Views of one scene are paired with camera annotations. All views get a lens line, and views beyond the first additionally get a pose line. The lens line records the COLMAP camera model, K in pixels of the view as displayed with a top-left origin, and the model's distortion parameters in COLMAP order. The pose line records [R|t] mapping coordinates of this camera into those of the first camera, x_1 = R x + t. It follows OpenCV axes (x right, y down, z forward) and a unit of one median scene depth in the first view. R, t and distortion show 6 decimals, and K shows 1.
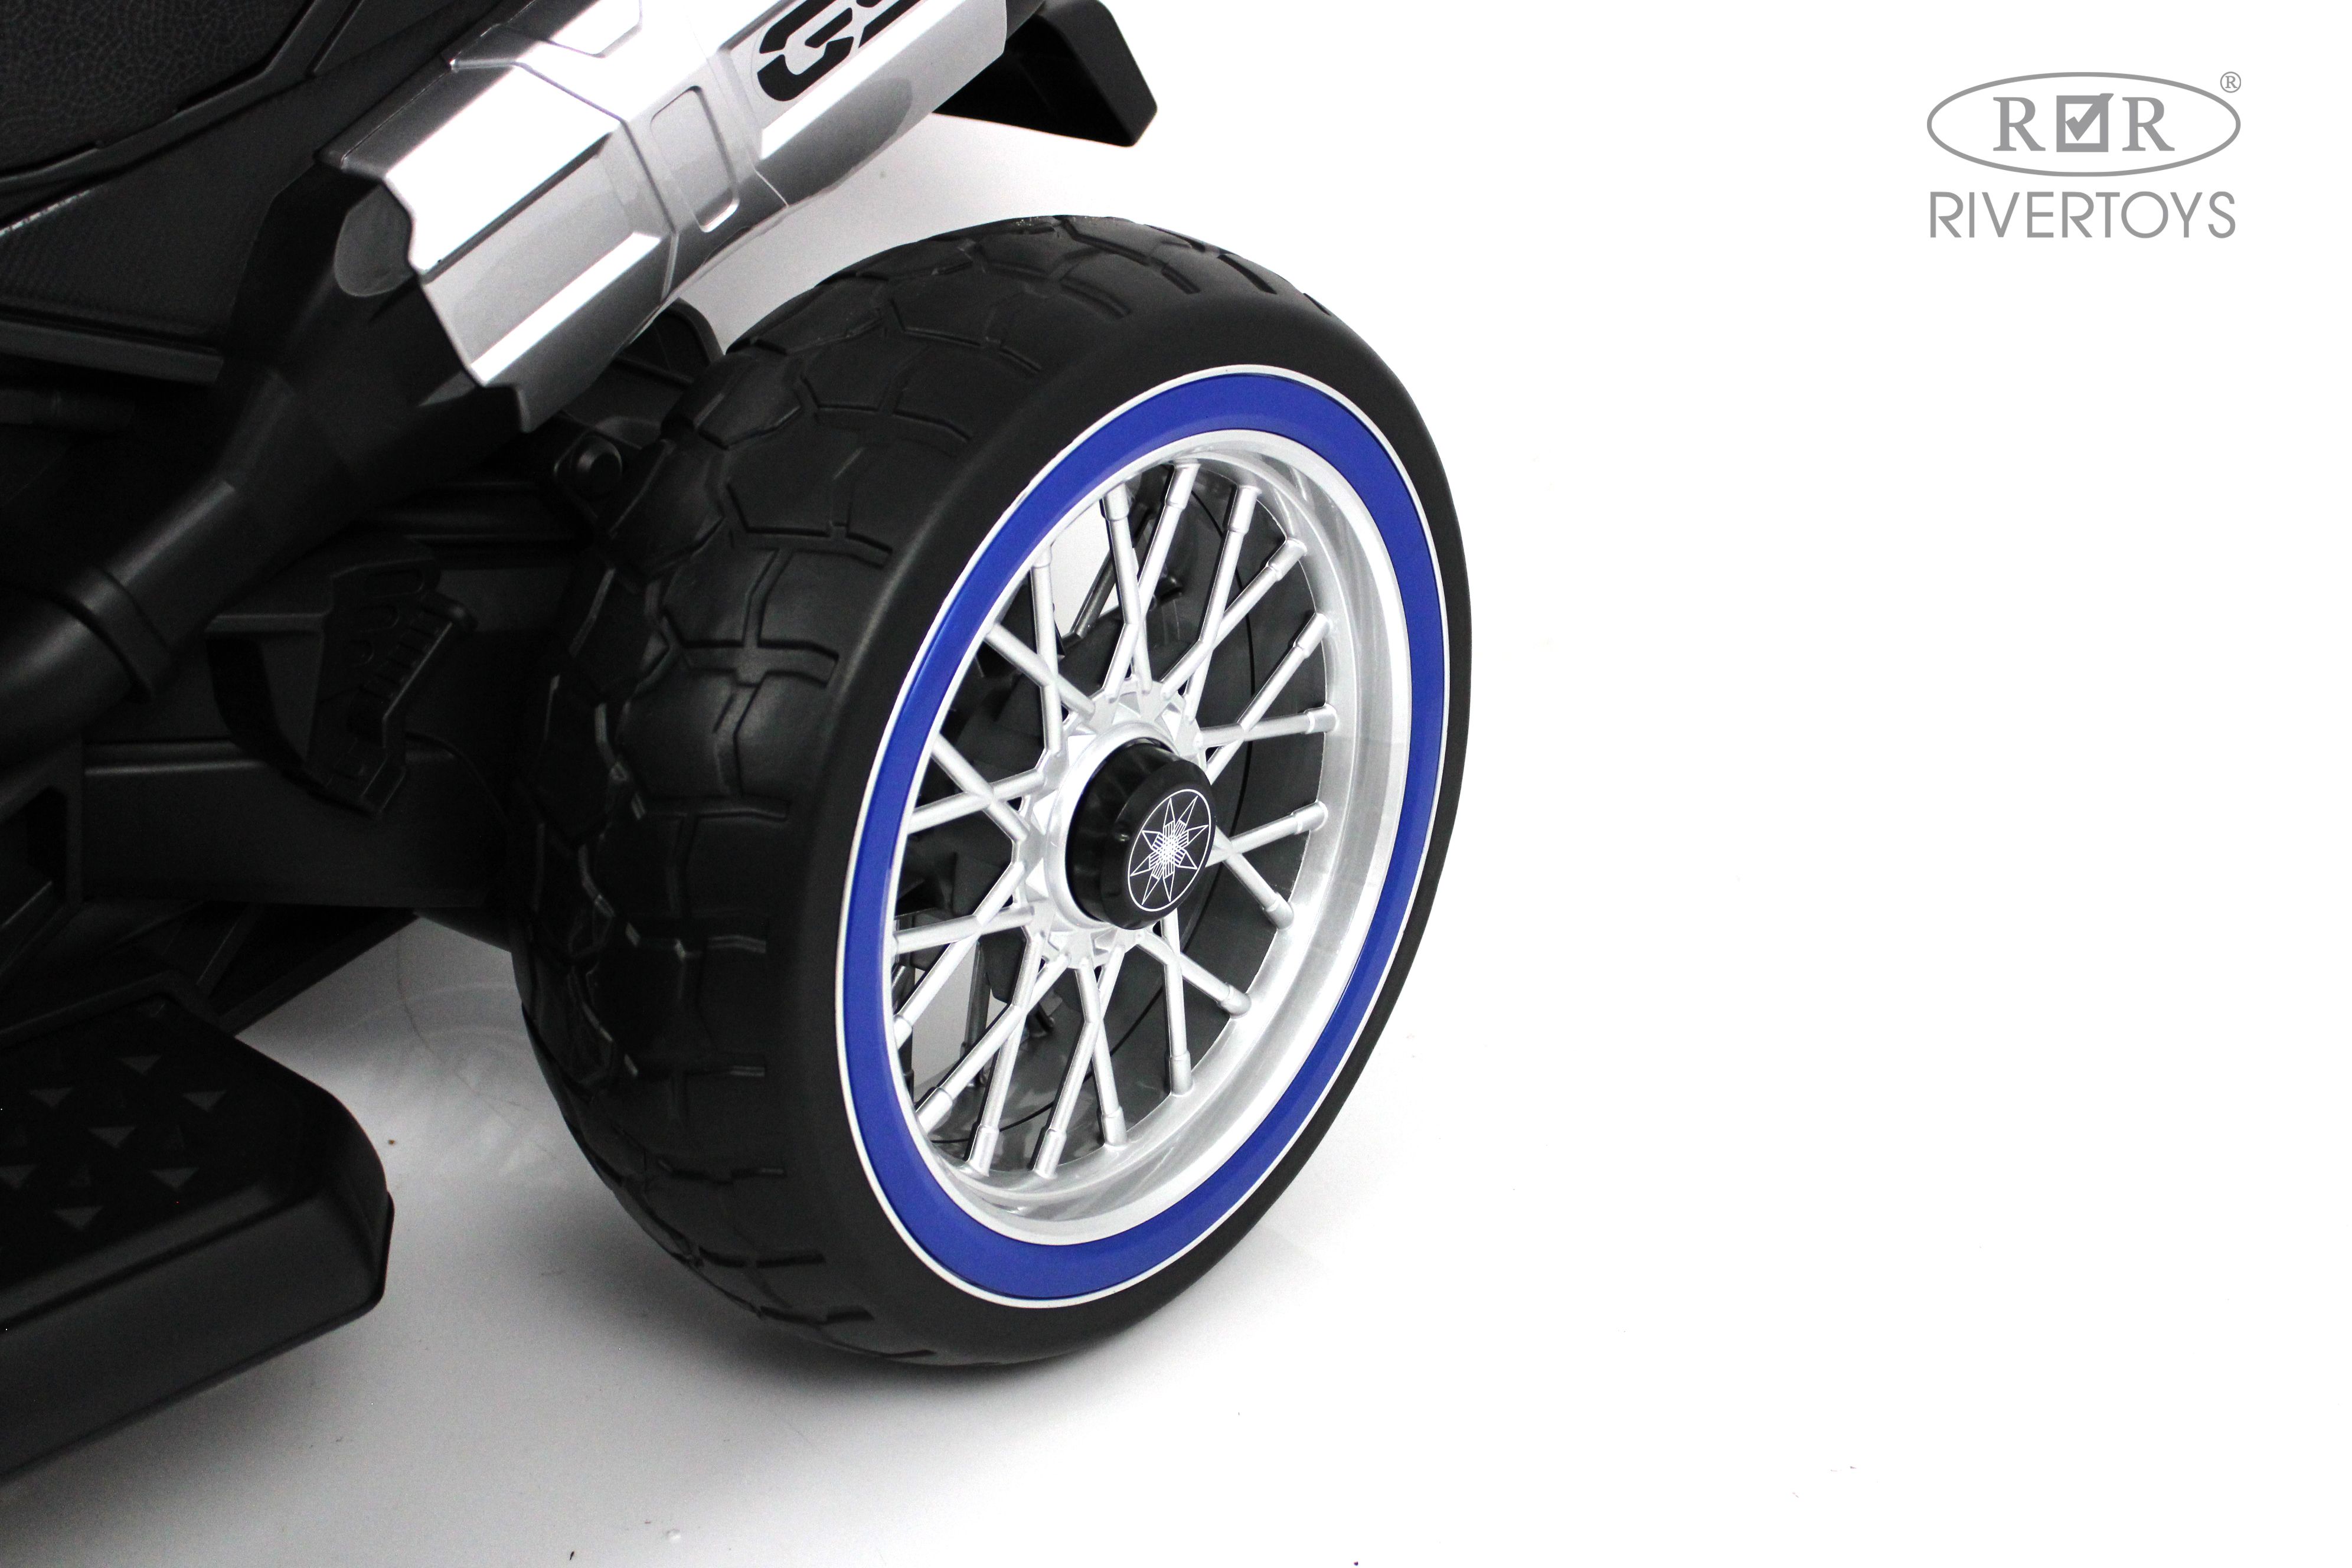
lens RADIAL K [[2906.6, 0, 1176.0], [0, 2906.6, 784.0], [0, 0, 1]] dist [-0.002003, -0.224328]
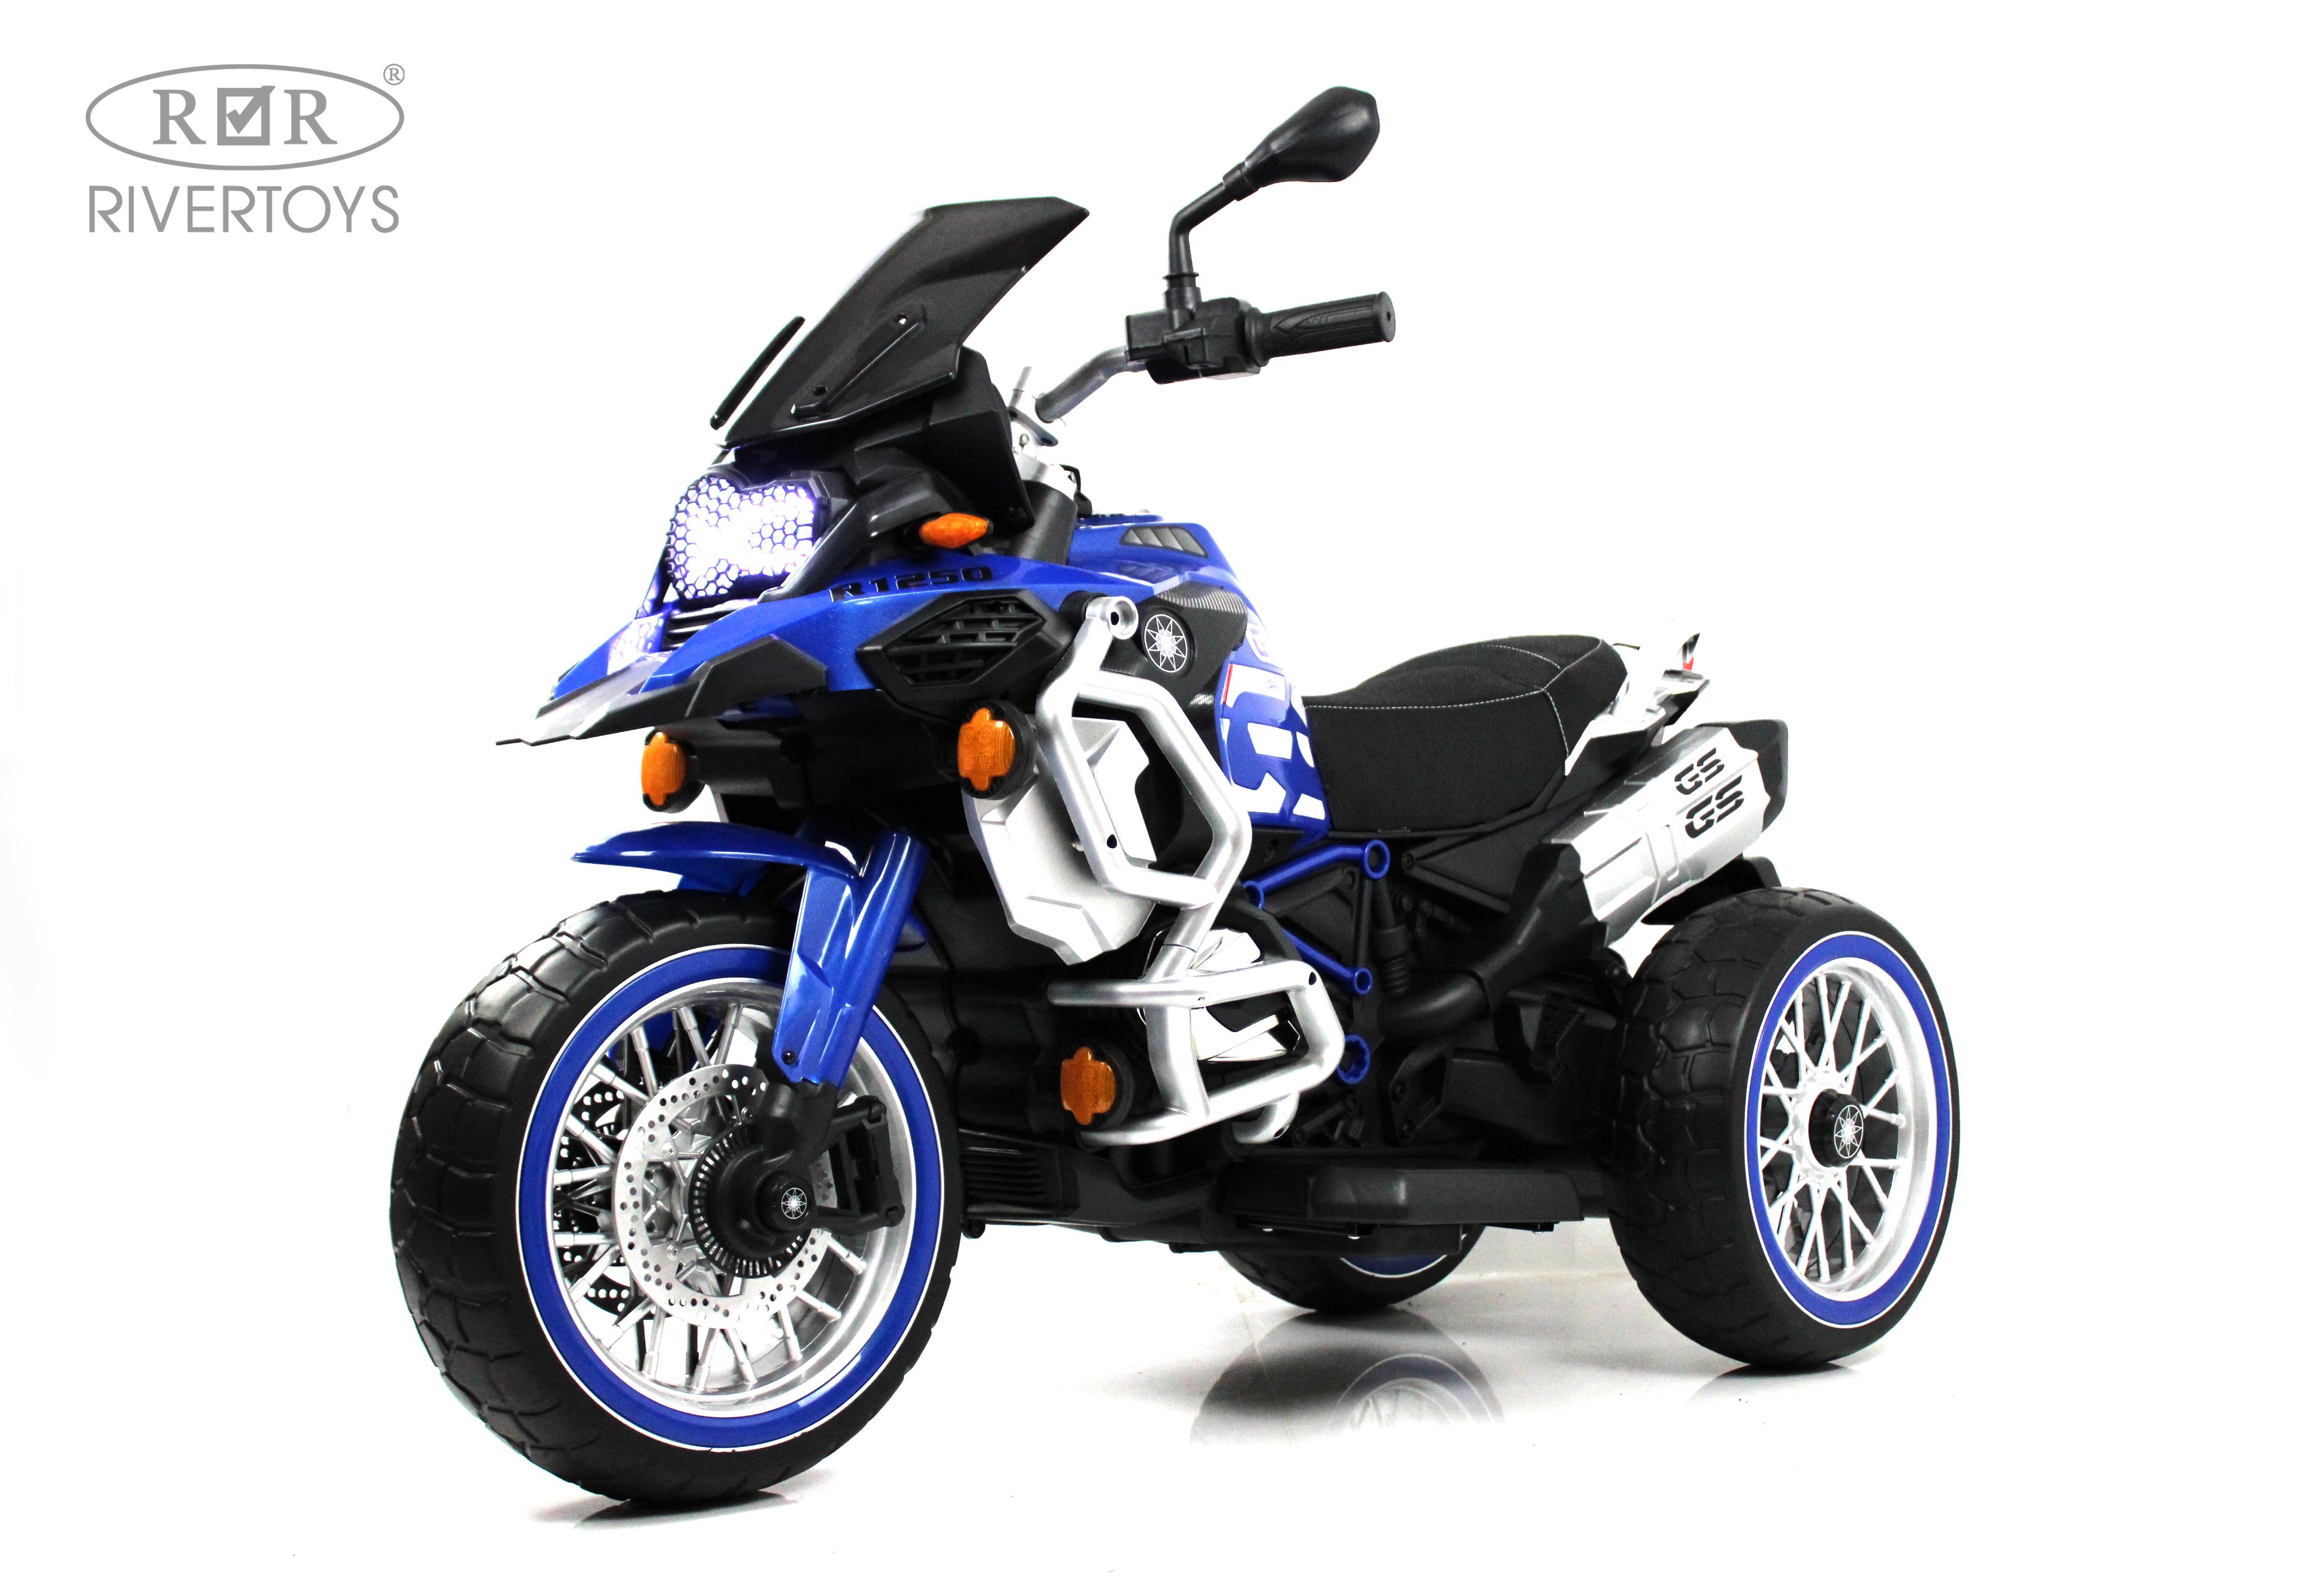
lens RADIAL K [[3046.6, 0, 1162.0], [0, 3046.6, 796.0], [0, 0, 1]] dist [-0.022525, -0.006559]
pose [[0.996299, -0.010900, -0.085266, -0.360504], [-0.028301, 0.895031, -0.445106, 0.936547], [0.081167, 0.445872, 0.891409, -1.471410]]
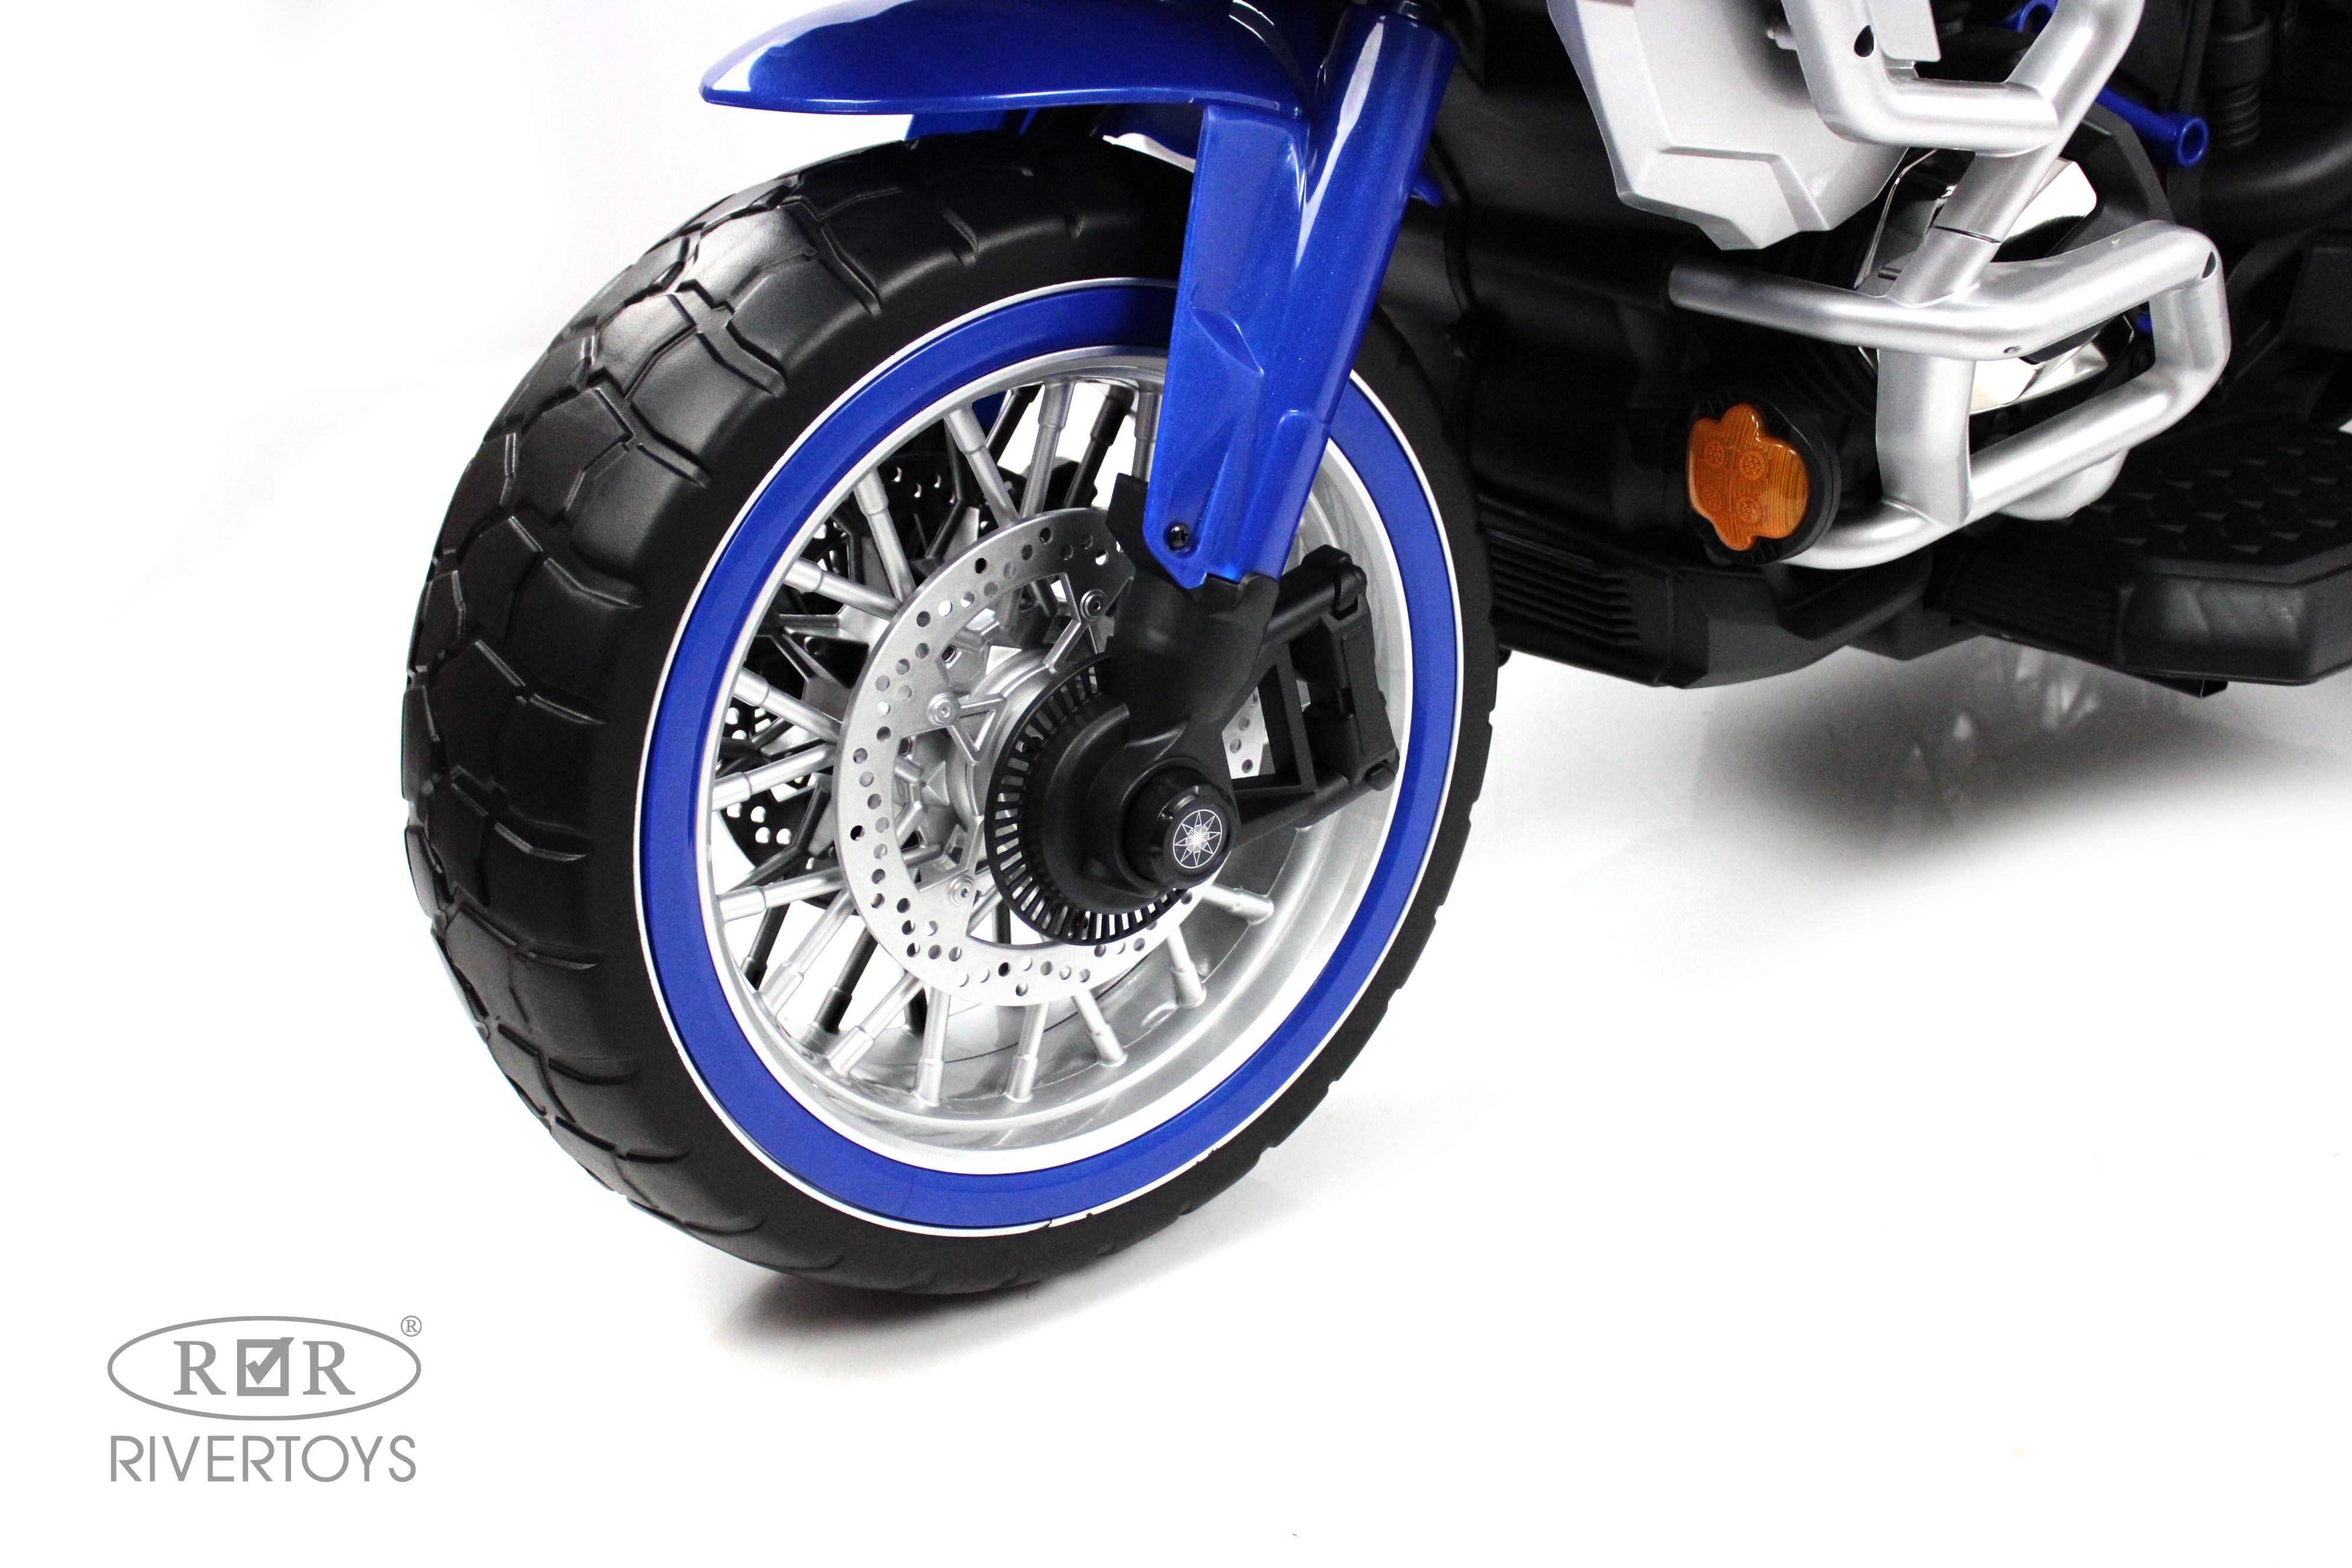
lens RADIAL K [[2906.6, 0, 1176.0], [0, 2906.6, 784.0], [0, 0, 1]] dist [-0.002003, -0.224328]
pose [[0.985380, 0.045208, -0.164266, -0.628525], [-0.045398, 0.998966, 0.002597, 0.269022], [0.164214, 0.004898, 0.986413, -0.518216]]
